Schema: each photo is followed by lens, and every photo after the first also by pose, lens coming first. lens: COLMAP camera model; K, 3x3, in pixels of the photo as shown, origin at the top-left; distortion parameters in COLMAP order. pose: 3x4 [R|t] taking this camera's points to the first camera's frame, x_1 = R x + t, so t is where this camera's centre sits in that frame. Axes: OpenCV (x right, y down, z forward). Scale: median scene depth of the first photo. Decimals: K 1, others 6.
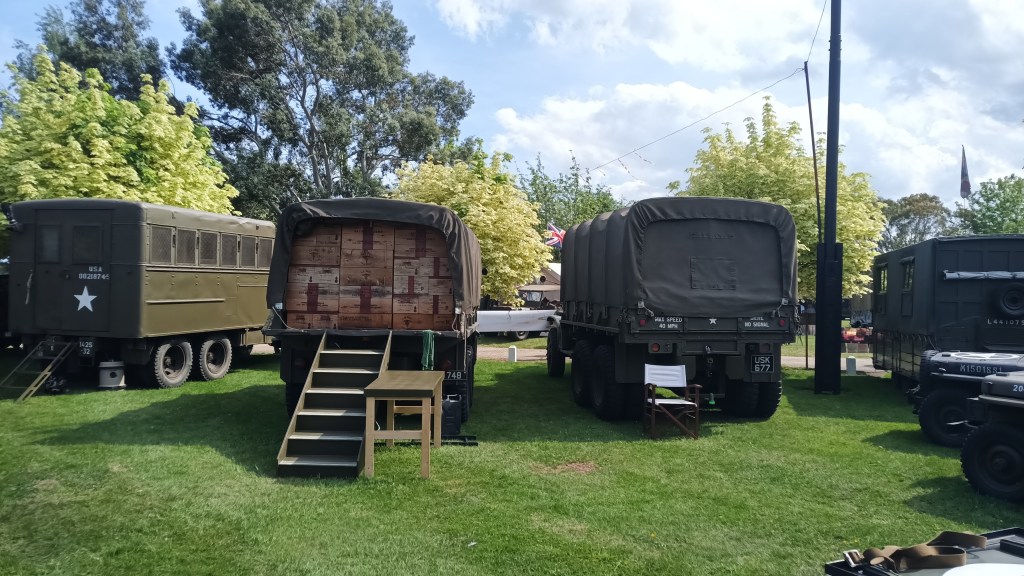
lens RADIAL K [[741.4, 0, 512.0], [0, 741.4, 288.0], [0, 0, 1]] dist [-0.001925, -0.052243]
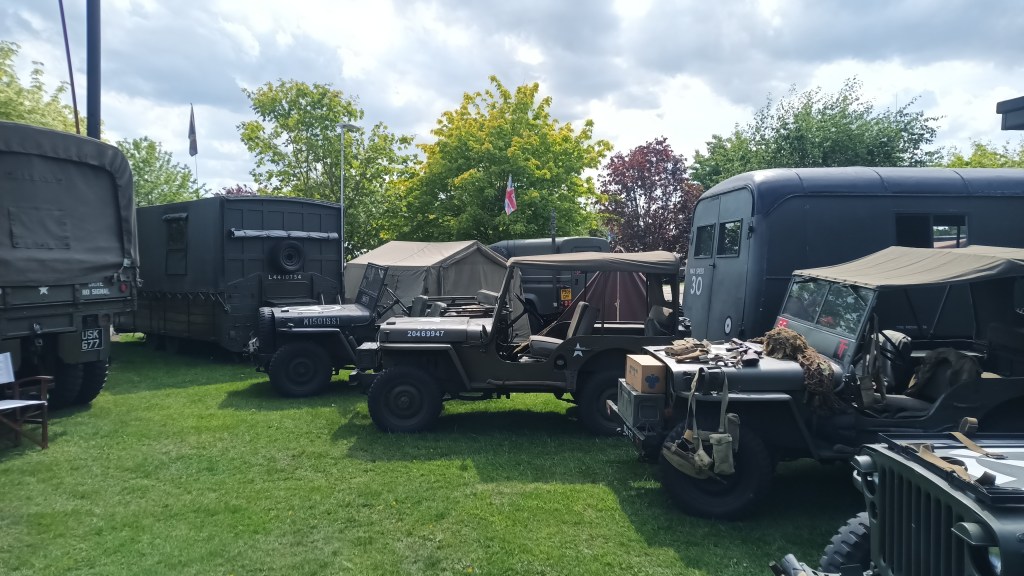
lens RADIAL K [[741.4, 0, 512.0], [0, 741.4, 288.0], [0, 0, 1]] dist [-0.001925, -0.052243]
pose [[0.438005, -0.052236, 0.897454, -0.193294], [-0.000954, 0.998283, 0.058570, -0.002395], [-0.898972, -0.026510, 0.437203, 0.238201]]
